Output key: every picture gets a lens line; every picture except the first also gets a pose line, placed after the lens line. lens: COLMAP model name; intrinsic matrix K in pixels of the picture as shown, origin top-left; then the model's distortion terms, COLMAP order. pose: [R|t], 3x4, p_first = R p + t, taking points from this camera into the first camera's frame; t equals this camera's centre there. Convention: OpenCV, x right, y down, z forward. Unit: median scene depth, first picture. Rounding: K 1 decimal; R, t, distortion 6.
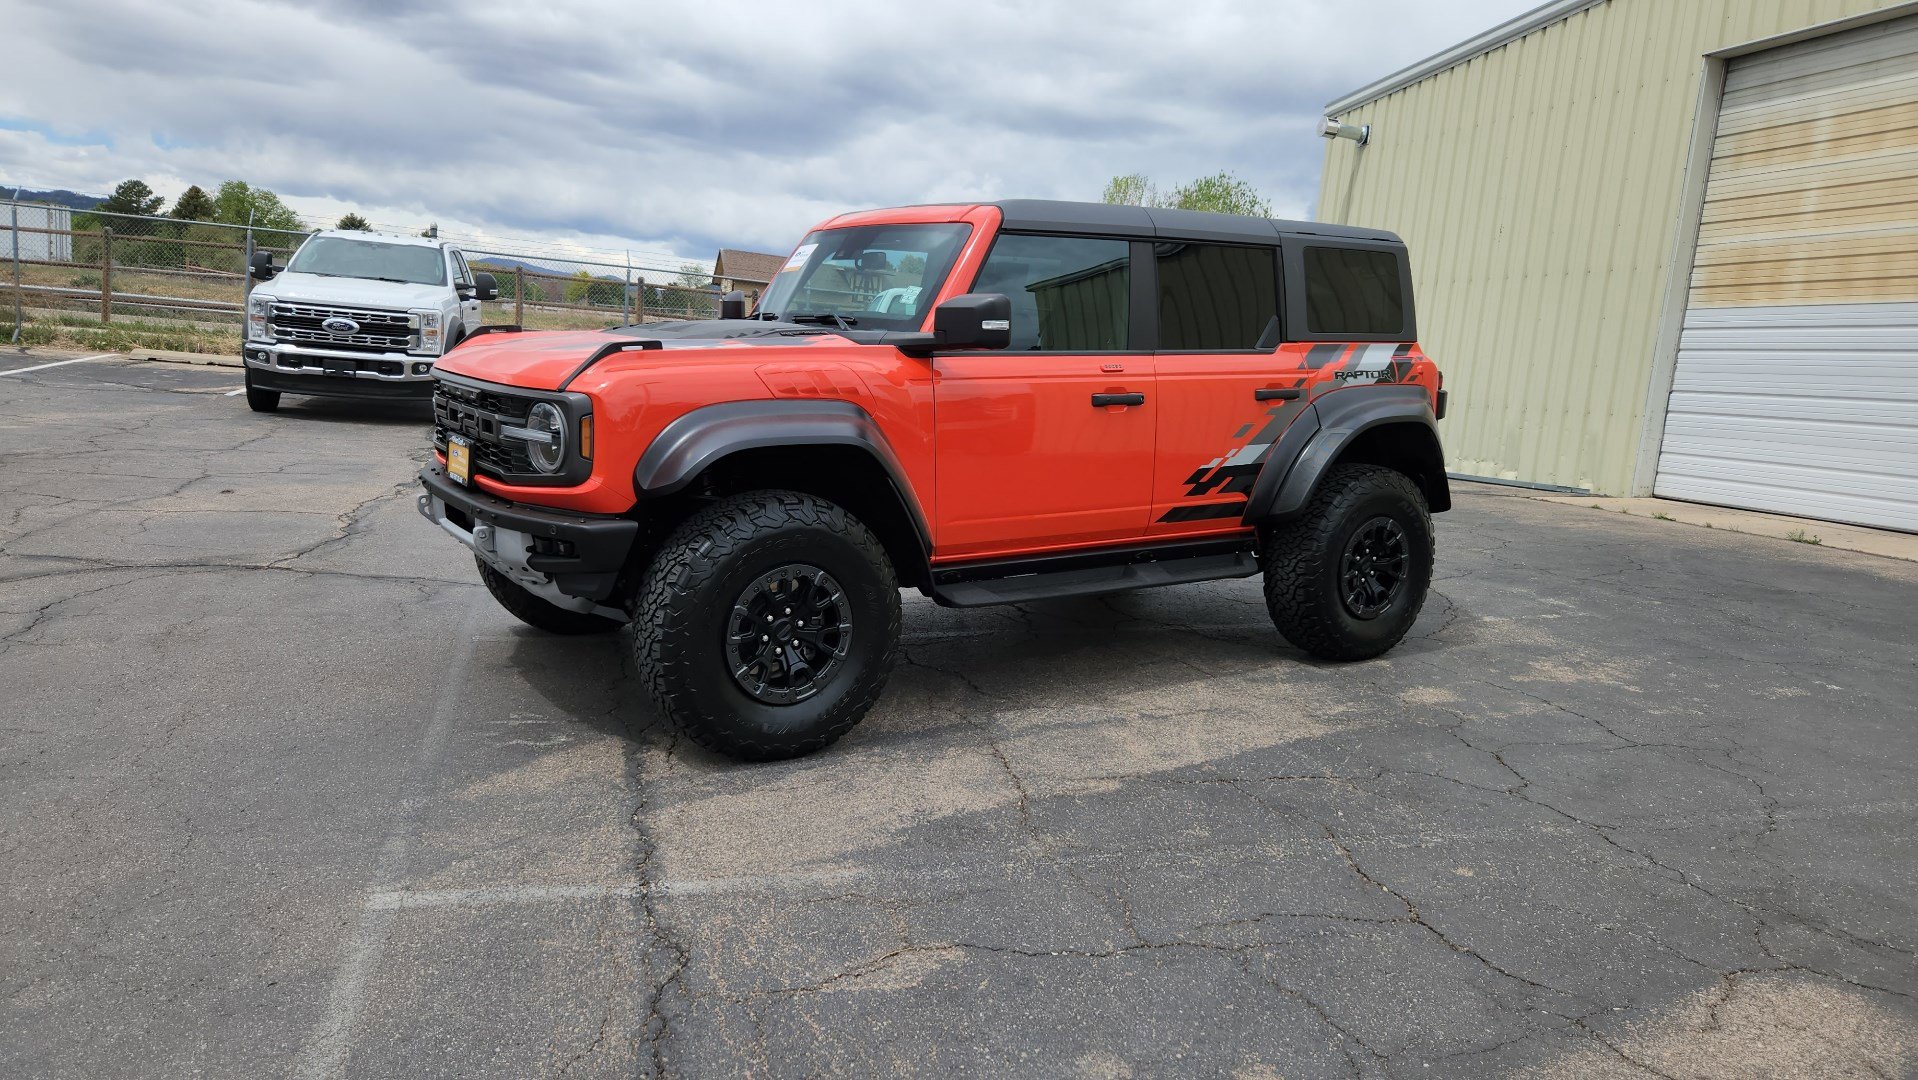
lens RADIAL K [[1284.4, 0, 926.8], [0, 1284.4, 541.8], [0, 0, 1]] dist [0.067974, -0.053503]
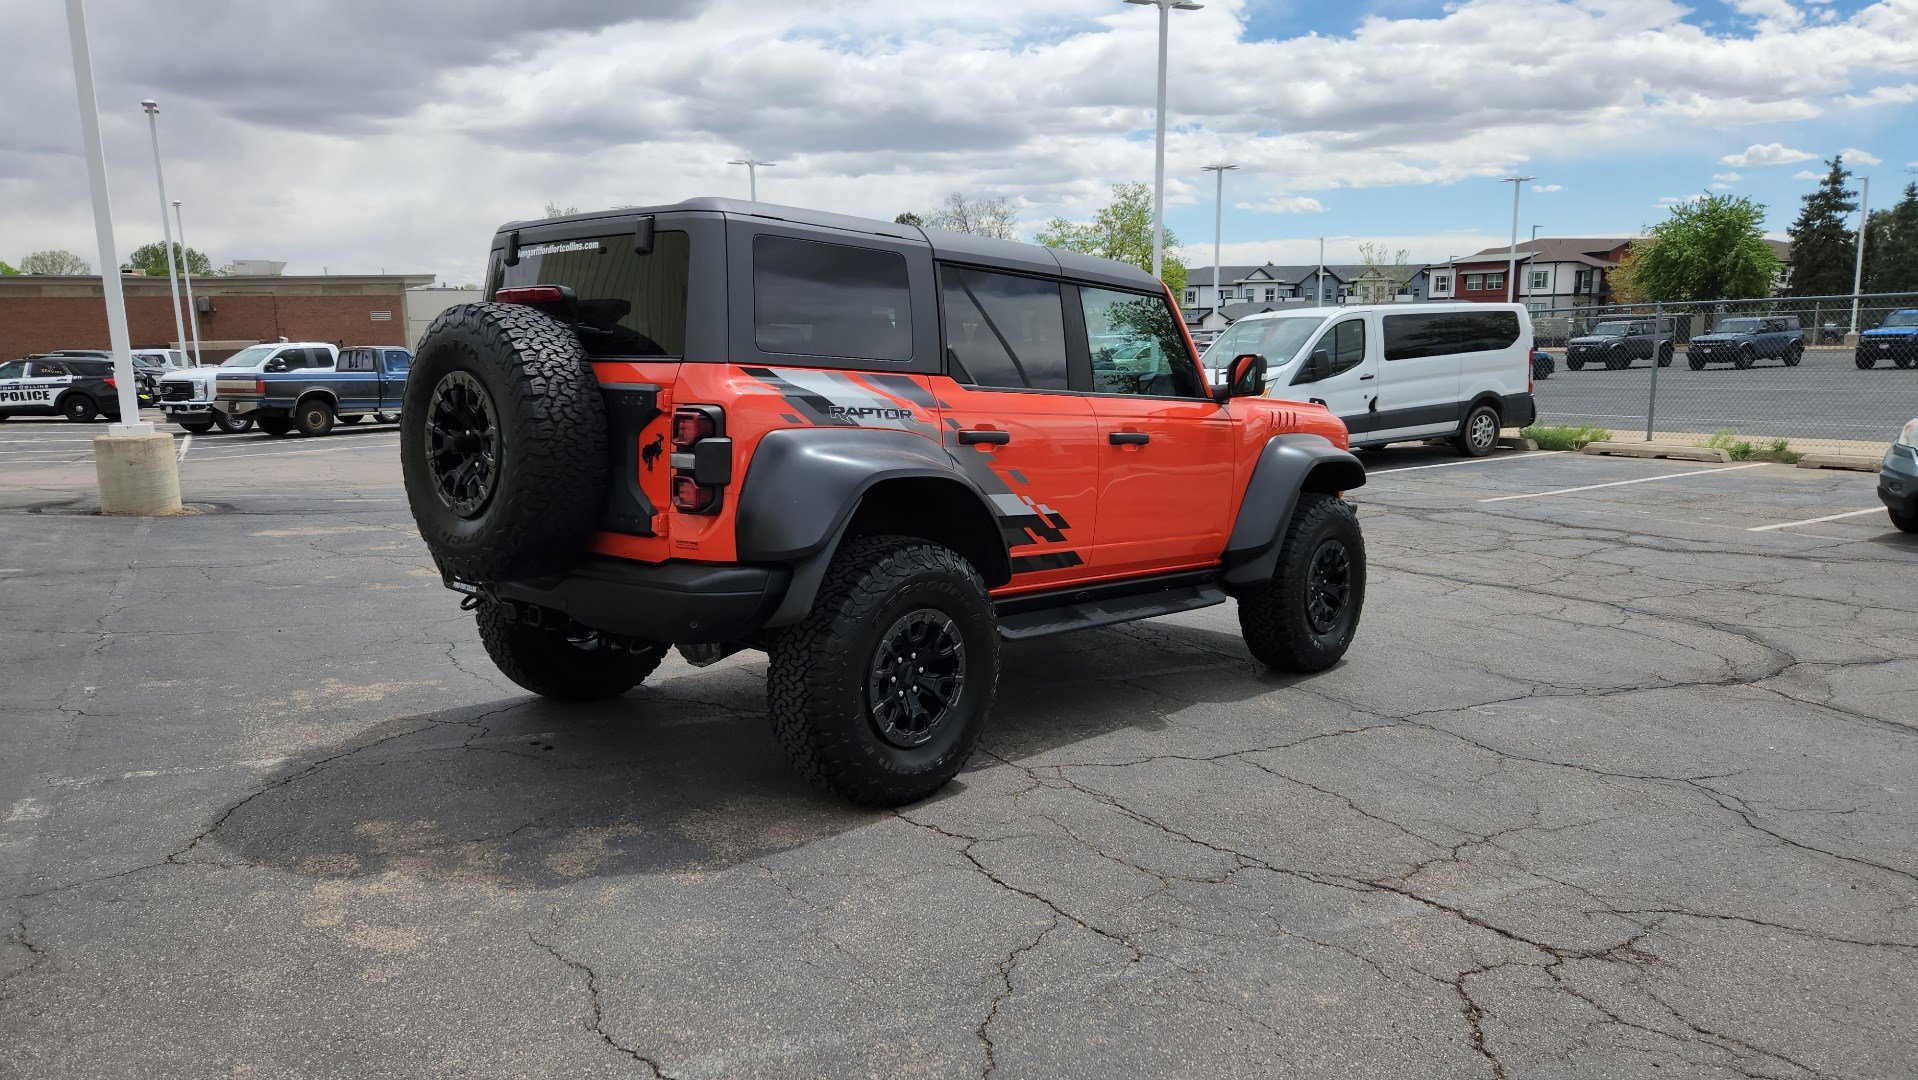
lens RADIAL K [[1284.8, 0, 926.9], [0, 1284.8, 545.1], [0, 0, 1]] dist [0.070160, -0.058578]
pose [[-0.971724, -0.032807, -0.233829, 0.323645], [-0.098999, 0.955661, 0.277330, -0.325794], [0.214363, 0.292637, -0.931886, 2.034121]]
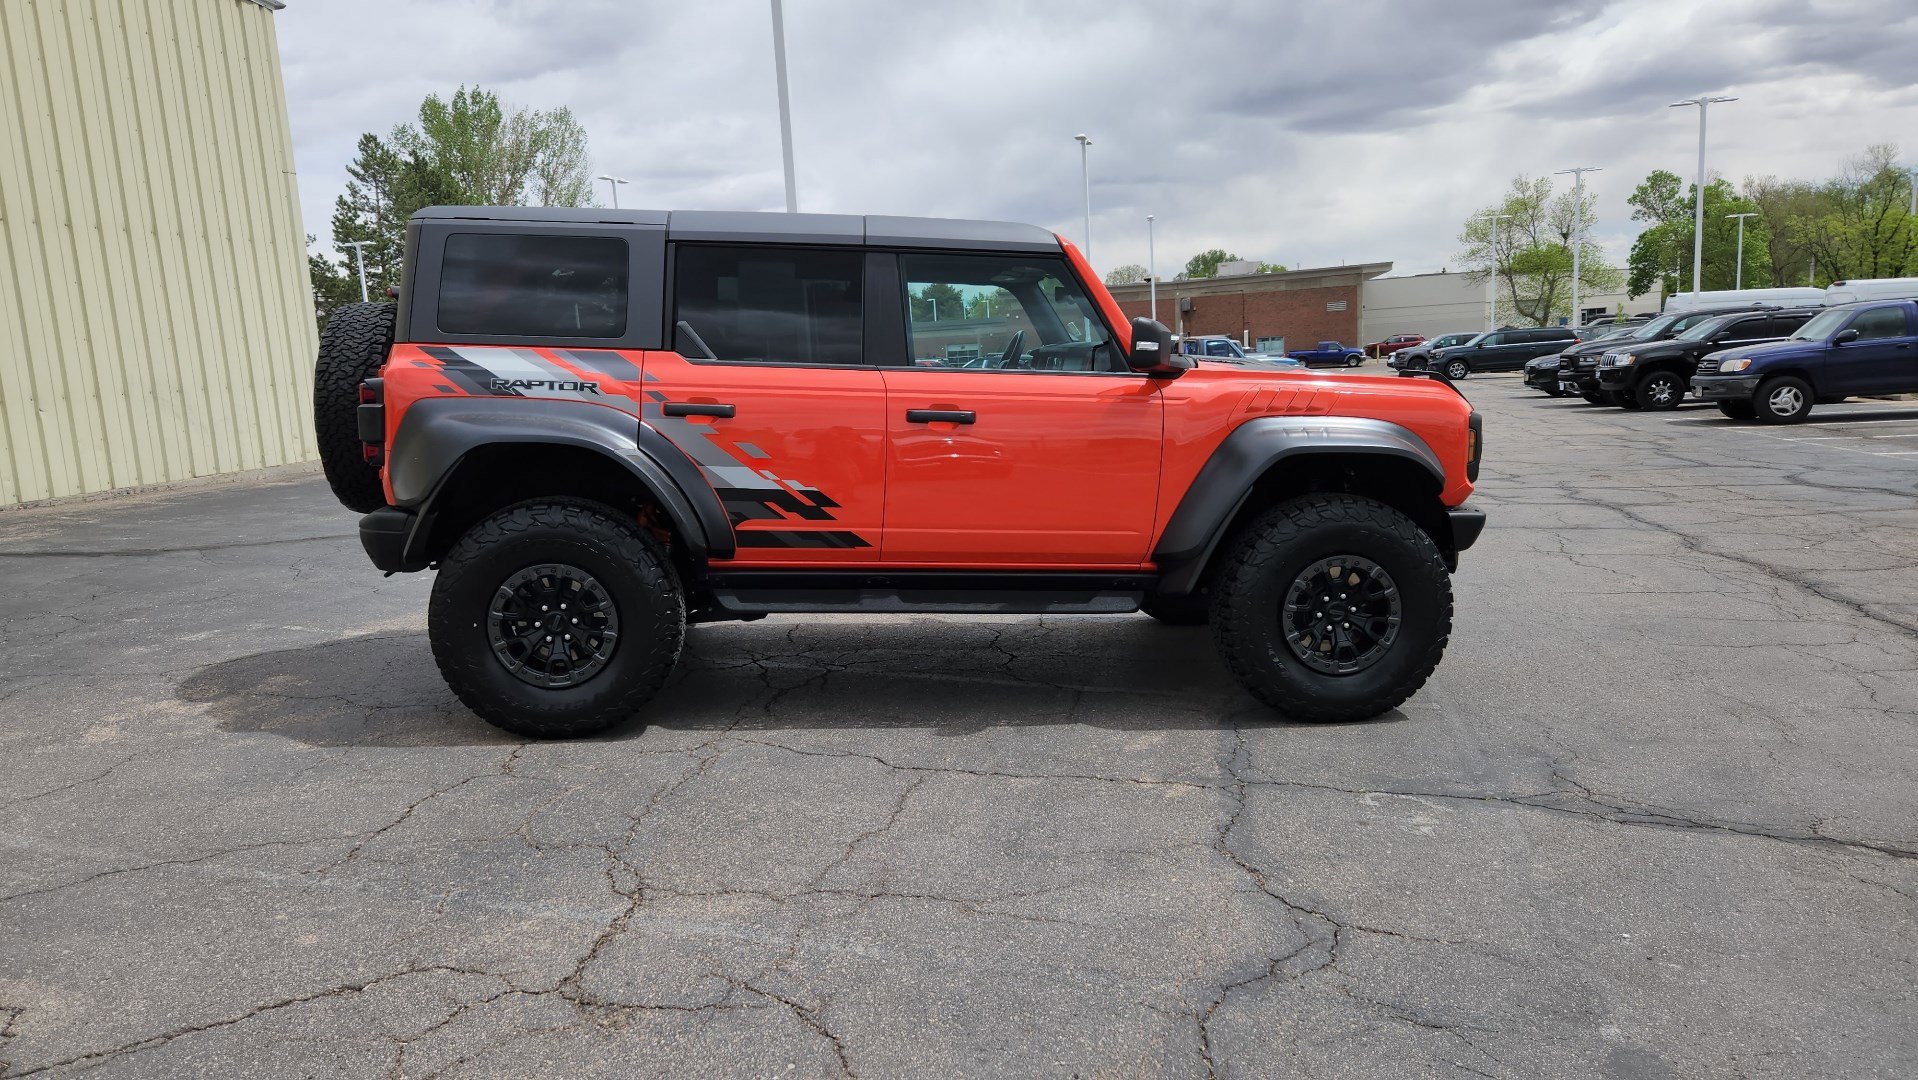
lens RADIAL K [[1284.6, 0, 931.4], [0, 1284.6, 548.4], [0, 0, 1]] dist [0.064699, -0.051234]
pose [[-0.871872, -0.116384, 0.475703, -0.461357], [0.042642, 0.949621, 0.310485, -0.338218], [-0.487873, 0.290988, -0.822986, 1.904749]]
